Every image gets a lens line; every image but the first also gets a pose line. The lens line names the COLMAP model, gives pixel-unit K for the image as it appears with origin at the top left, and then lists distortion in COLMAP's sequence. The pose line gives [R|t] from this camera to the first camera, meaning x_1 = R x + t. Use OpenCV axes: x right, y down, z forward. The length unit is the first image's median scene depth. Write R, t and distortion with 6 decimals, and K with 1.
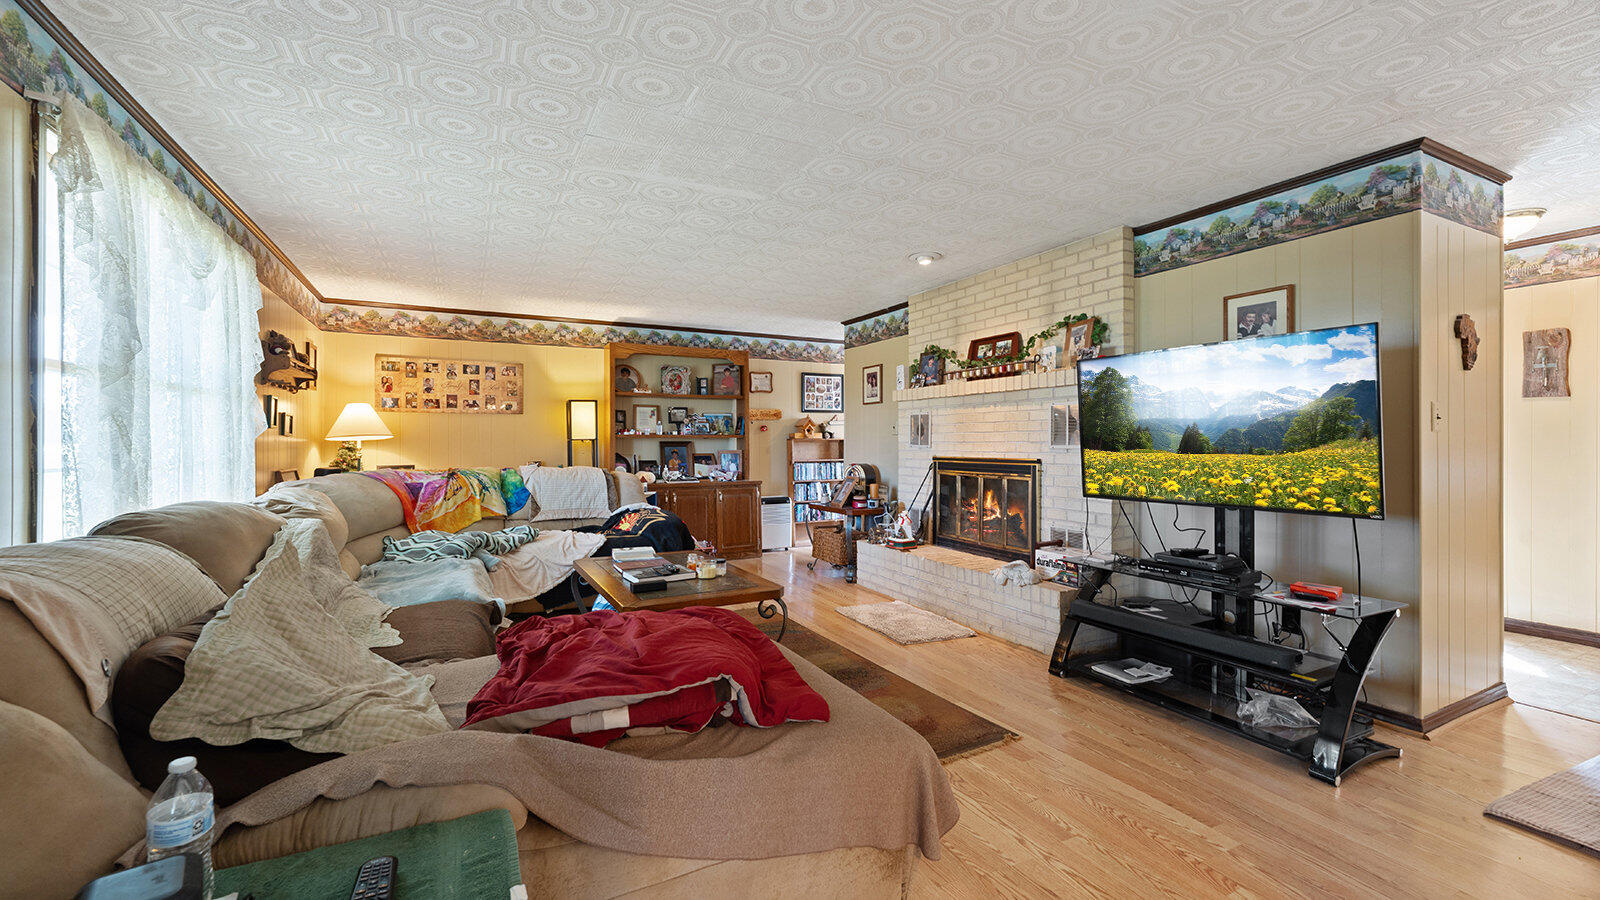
lens RADIAL K [[652.1, 0, 790.1], [0, 652.1, 447.0], [0, 0, 1]] dist [-0.005847, 0.001278]
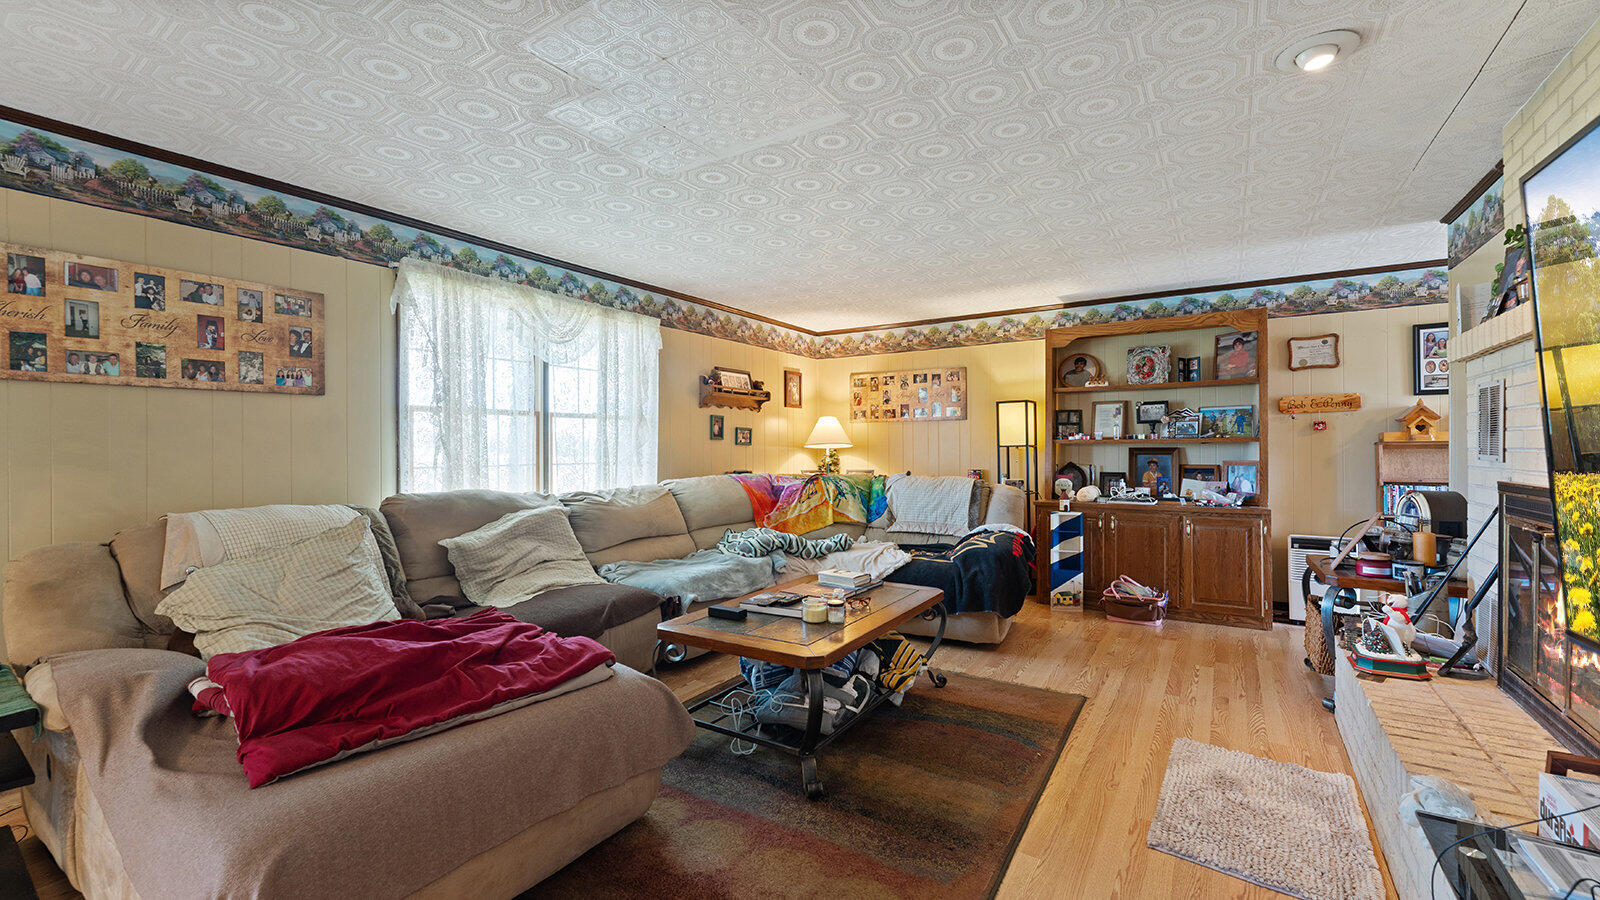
lens RADIAL K [[652.1, 0, 799.3], [0, 652.1, 450.2], [0, 0, 1]] dist [-0.005847, 0.001278]
pose [[0.498658, 0.000328, -0.866799, 0.290368], [-0.002928, 0.999995, -0.001306, -0.003752], [0.866794, 0.003189, 0.498656, 0.306802]]
